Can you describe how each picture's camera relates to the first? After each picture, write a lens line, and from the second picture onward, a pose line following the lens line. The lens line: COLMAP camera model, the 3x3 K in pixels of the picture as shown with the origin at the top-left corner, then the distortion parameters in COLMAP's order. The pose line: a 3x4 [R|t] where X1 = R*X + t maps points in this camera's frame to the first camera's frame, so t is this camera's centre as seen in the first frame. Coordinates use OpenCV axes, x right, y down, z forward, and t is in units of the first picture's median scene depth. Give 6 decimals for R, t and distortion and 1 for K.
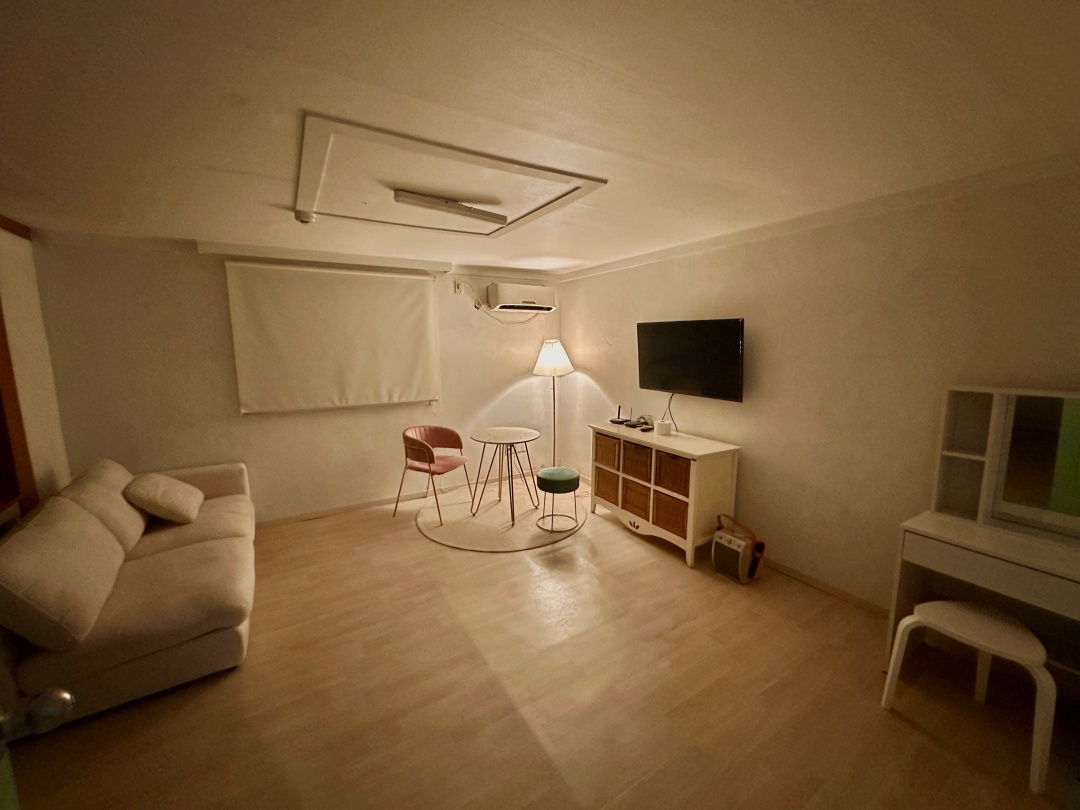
lens RADIAL K [[429.4, 0, 536.1], [0, 429.4, 403.5], [0, 0, 1]] dist [-0.001279, 0.004309]
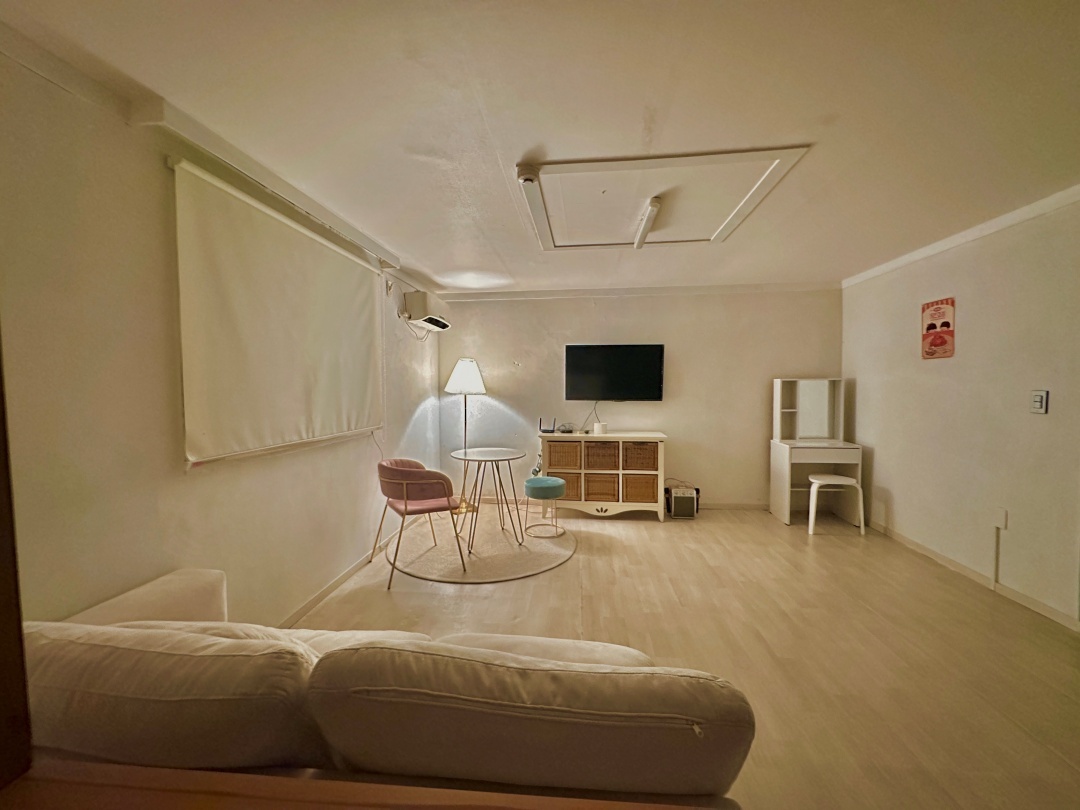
lens RADIAL K [[429.4, 0, 536.1], [0, 429.4, 403.5], [0, 0, 1]] dist [-0.001279, 0.004309]
pose [[0.611892, -0.032509, 0.790273, -0.798361], [0.116387, 0.991979, -0.049310, 0.024041], [-0.782331, 0.122150, 0.610768, 0.363925]]
